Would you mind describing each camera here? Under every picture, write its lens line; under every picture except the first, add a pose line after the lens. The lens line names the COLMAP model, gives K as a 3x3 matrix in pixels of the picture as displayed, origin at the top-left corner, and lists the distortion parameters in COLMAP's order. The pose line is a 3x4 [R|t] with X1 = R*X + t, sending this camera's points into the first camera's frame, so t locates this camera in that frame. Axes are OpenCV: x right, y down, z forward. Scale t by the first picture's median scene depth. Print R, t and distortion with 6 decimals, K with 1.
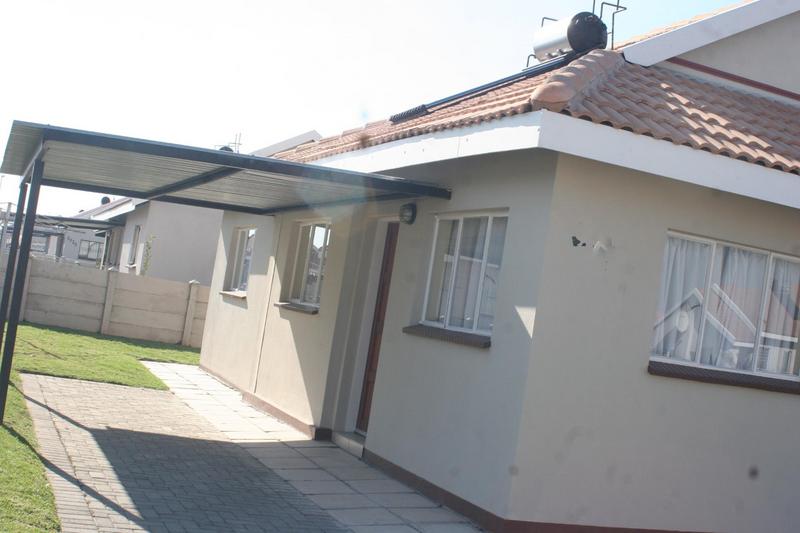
lens RADIAL K [[1053.0, 0, 400.0], [0, 1053.0, 266.5], [0, 0, 1]] dist [-0.145196, 0.064370]
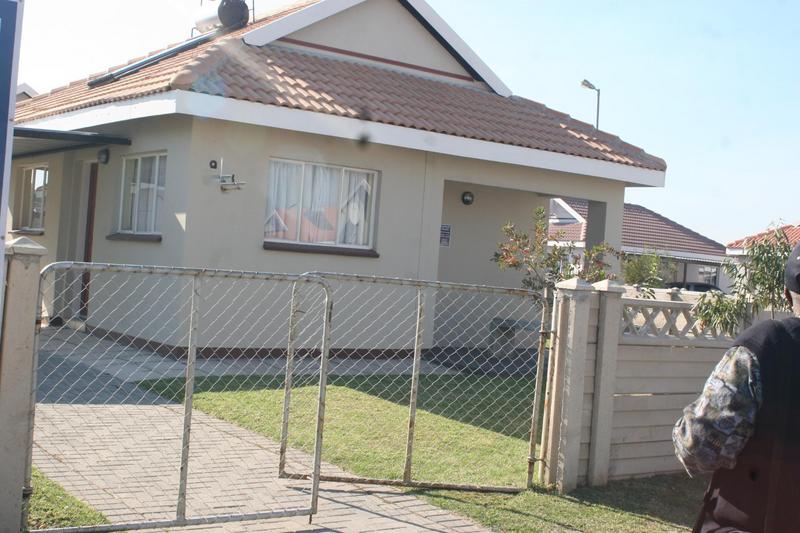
lens RADIAL K [[1053.0, 0, 400.0], [0, 1053.0, 266.5], [0, 0, 1]] dist [-0.145196, 0.064370]
pose [[0.963844, -0.085633, 0.252332, 0.029847], [0.067557, 0.994546, 0.079464, 0.014266], [-0.257761, -0.059544, 0.964372, -0.516249]]
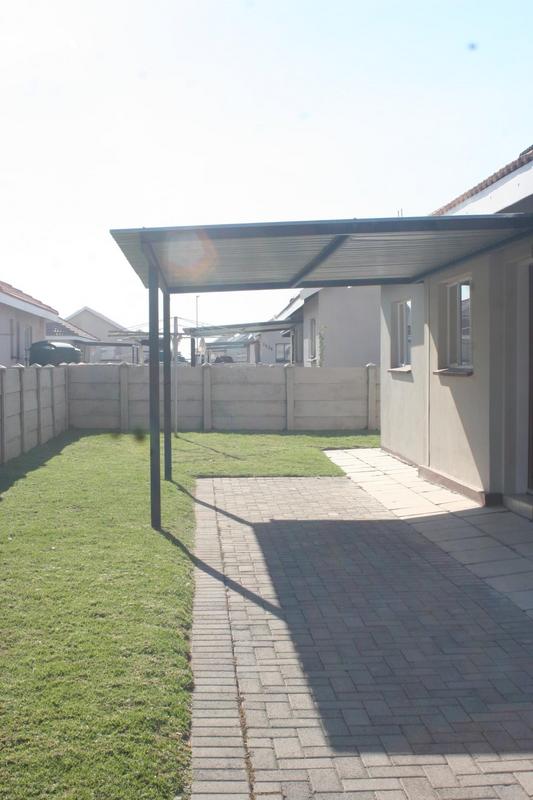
lens RADIAL K [[1053.0, 0, 266.5], [0, 1053.0, 400.0], [0, 0, 1]] dist [-0.145196, 0.064370]
pose [[0.934316, -0.146839, -0.324796, 0.067670], [0.162813, 0.986403, 0.022402, 0.021150], [0.317090, -0.073811, 0.945519, 0.063550]]
